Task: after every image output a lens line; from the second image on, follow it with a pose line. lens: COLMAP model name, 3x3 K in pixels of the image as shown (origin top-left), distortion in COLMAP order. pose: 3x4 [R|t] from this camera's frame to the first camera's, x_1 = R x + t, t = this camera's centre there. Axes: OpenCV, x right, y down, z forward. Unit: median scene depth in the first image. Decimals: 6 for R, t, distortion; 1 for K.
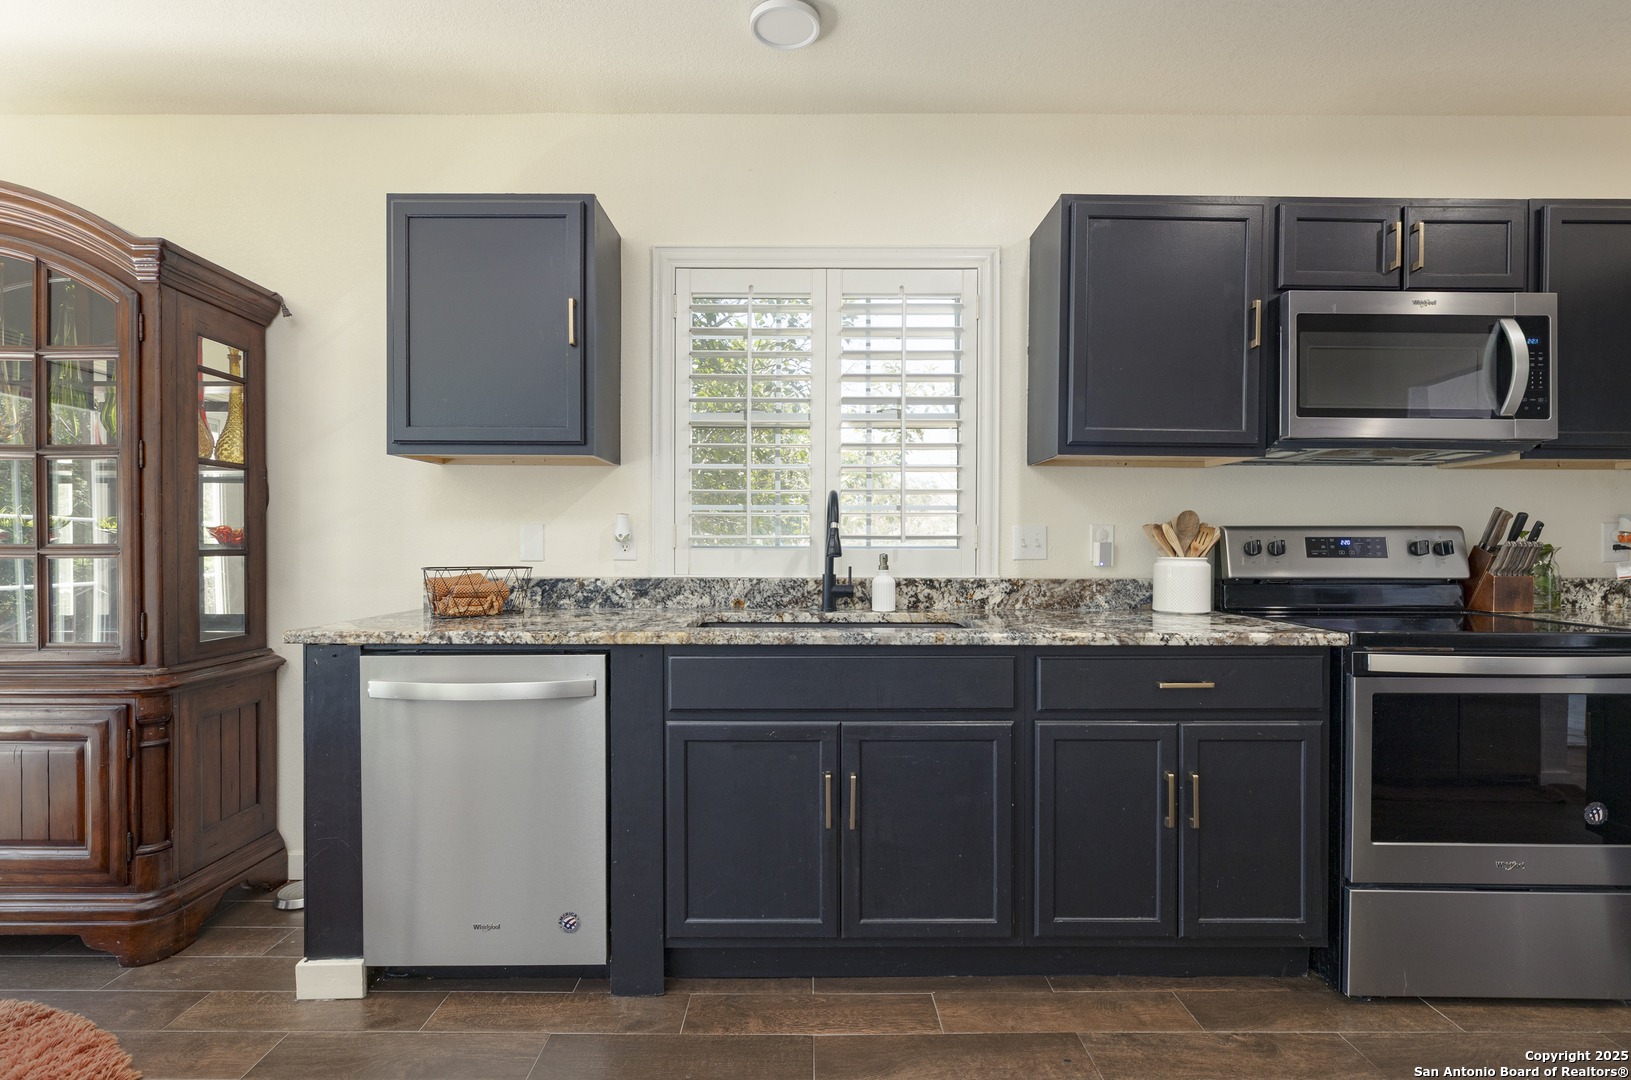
lens RADIAL K [[804.6, 0, 807.6], [0, 804.6, 546.6], [0, 0, 1]] dist [-0.000488, 0.000865]
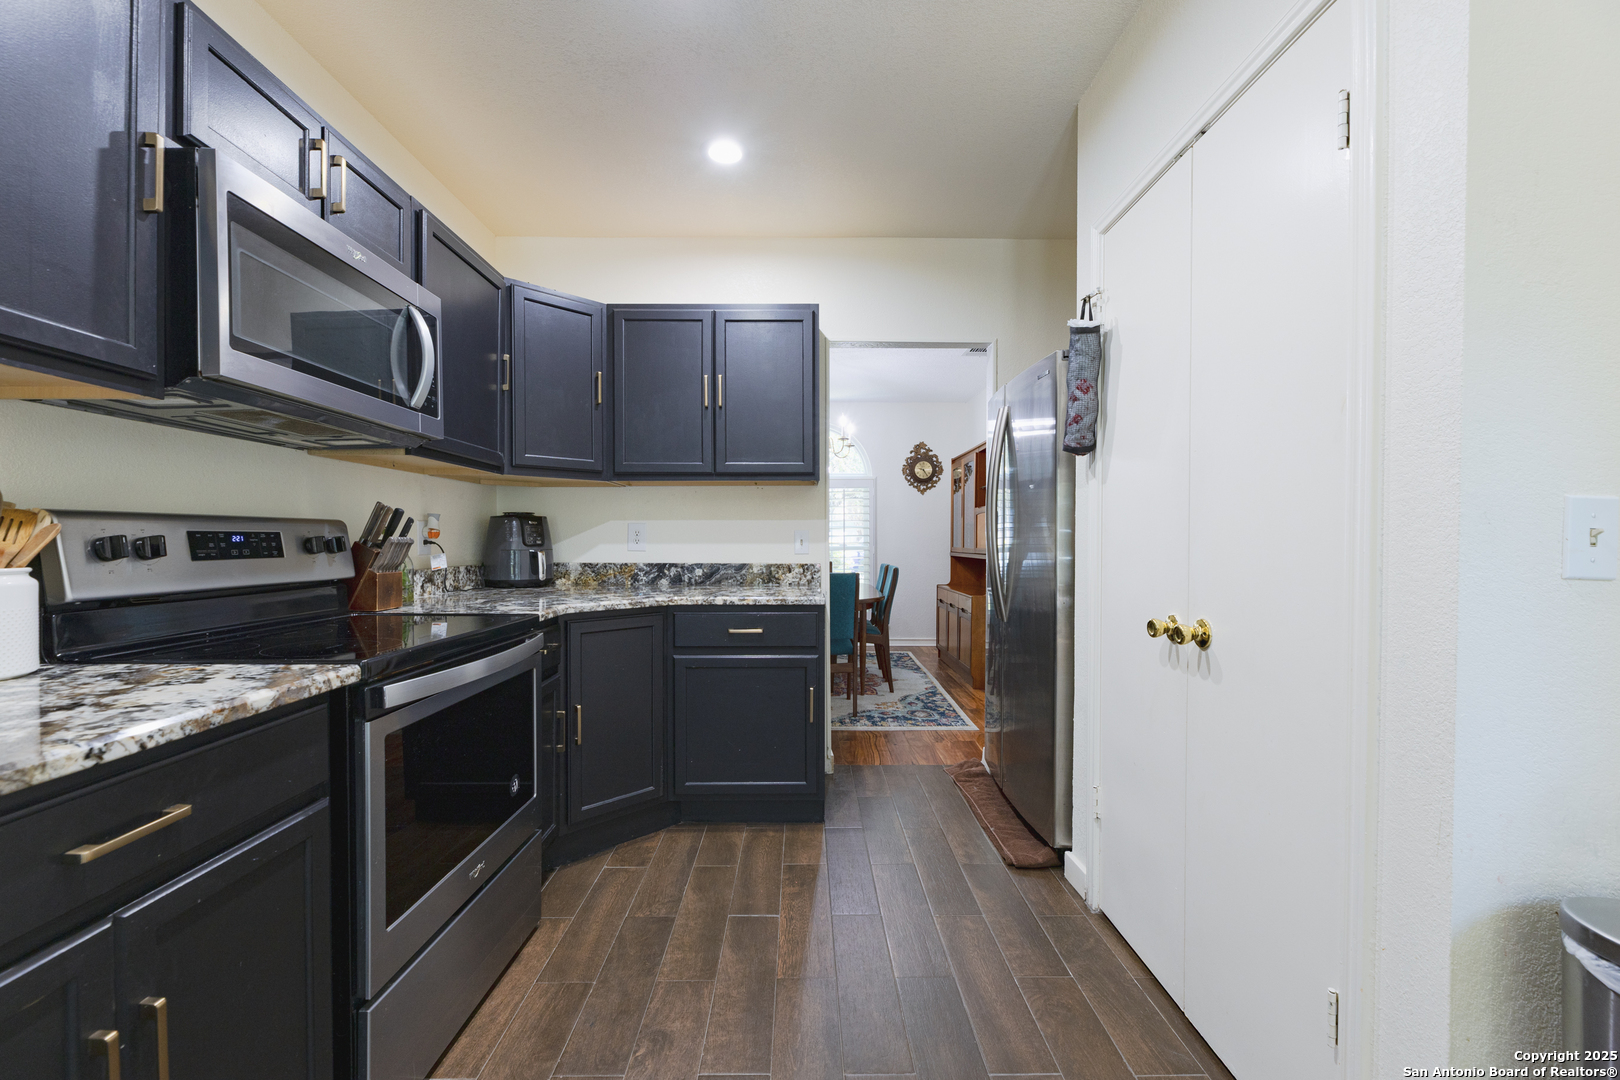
lens RADIAL K [[672.1, 0, 808.6], [0, 672.1, 545.8], [0, 0, 1]] dist [-0.007836, 0.000555]
pose [[-0.001006, -0.012758, 0.999918, 0.055871], [0.005059, 0.999906, 0.012763, -0.003810], [-0.999987, 0.005072, -0.000942, 0.487469]]
